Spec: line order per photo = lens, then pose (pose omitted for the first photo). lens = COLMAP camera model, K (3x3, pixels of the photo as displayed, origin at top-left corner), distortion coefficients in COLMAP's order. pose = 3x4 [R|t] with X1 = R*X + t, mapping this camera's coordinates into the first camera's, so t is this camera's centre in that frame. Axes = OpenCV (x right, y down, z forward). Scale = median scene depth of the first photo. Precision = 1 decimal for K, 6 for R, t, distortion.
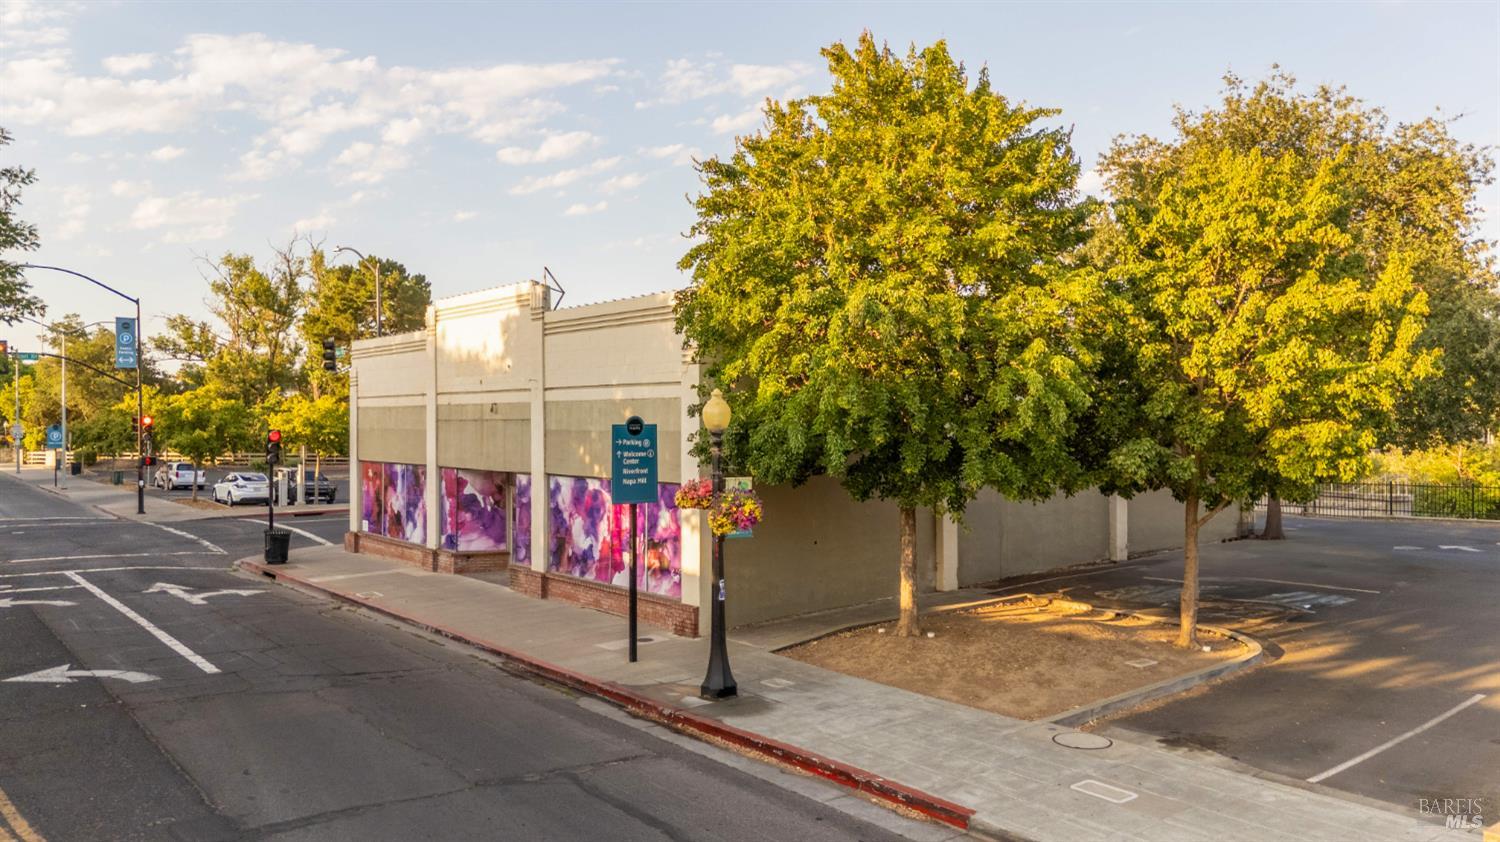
lens RADIAL K [[1113.2, 0, 750.0], [0, 1113.2, 421.0], [0, 0, 1]] dist [0.074857, -0.072211]
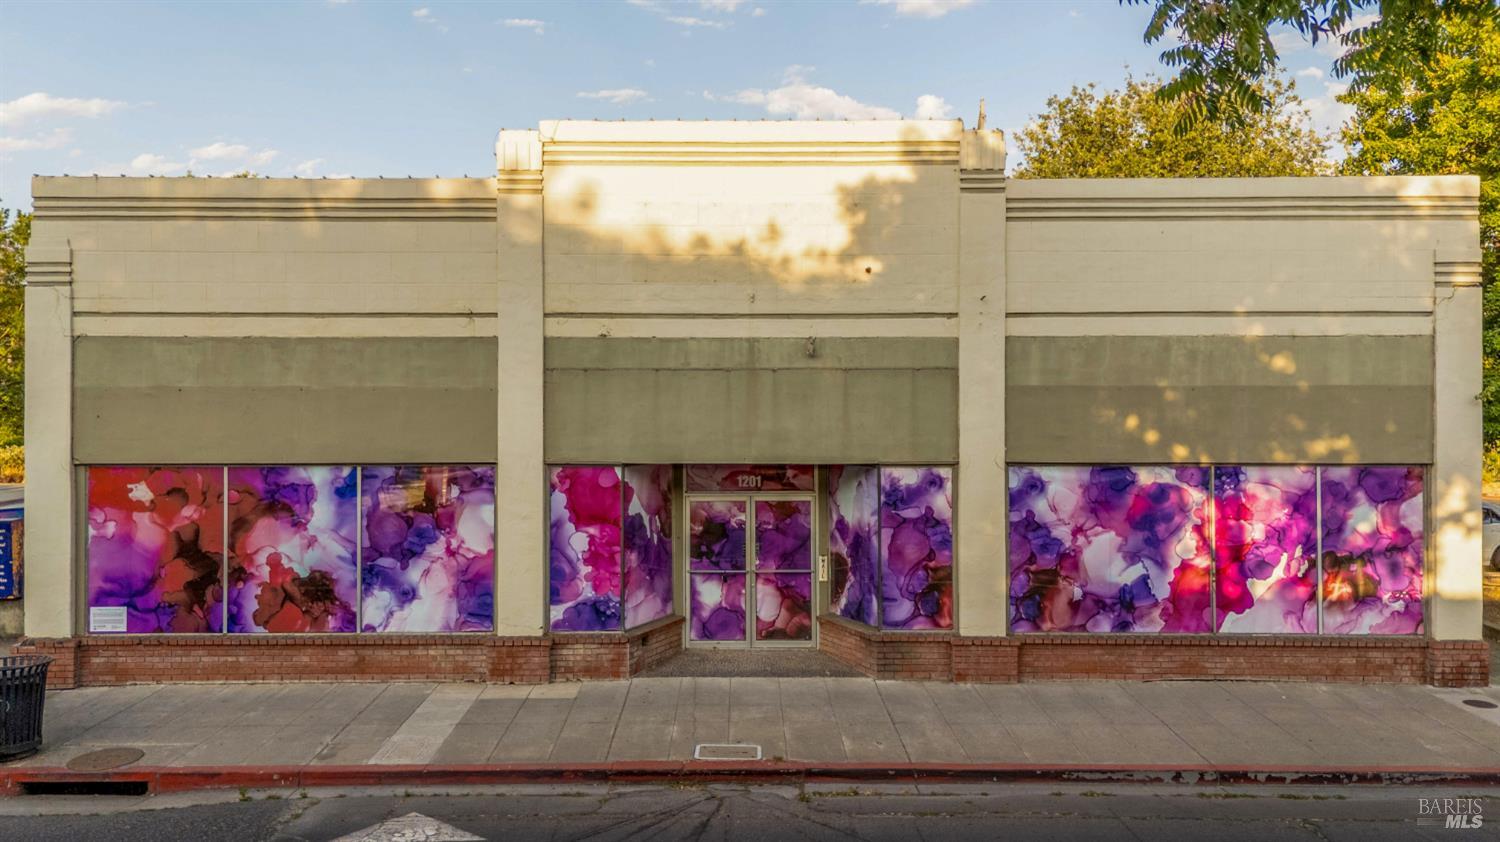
lens RADIAL K [[1173.1, 0, 750.1], [0, 1173.1, 366.1], [0, 0, 1]] dist [0.069684, 0.000766]
pose [[0.626566, 0.011384, 0.779285, -0.749552], [-0.001780, 0.999912, -0.013176, 0.005316], [-0.779367, 0.006868, 0.626531, 0.730116]]
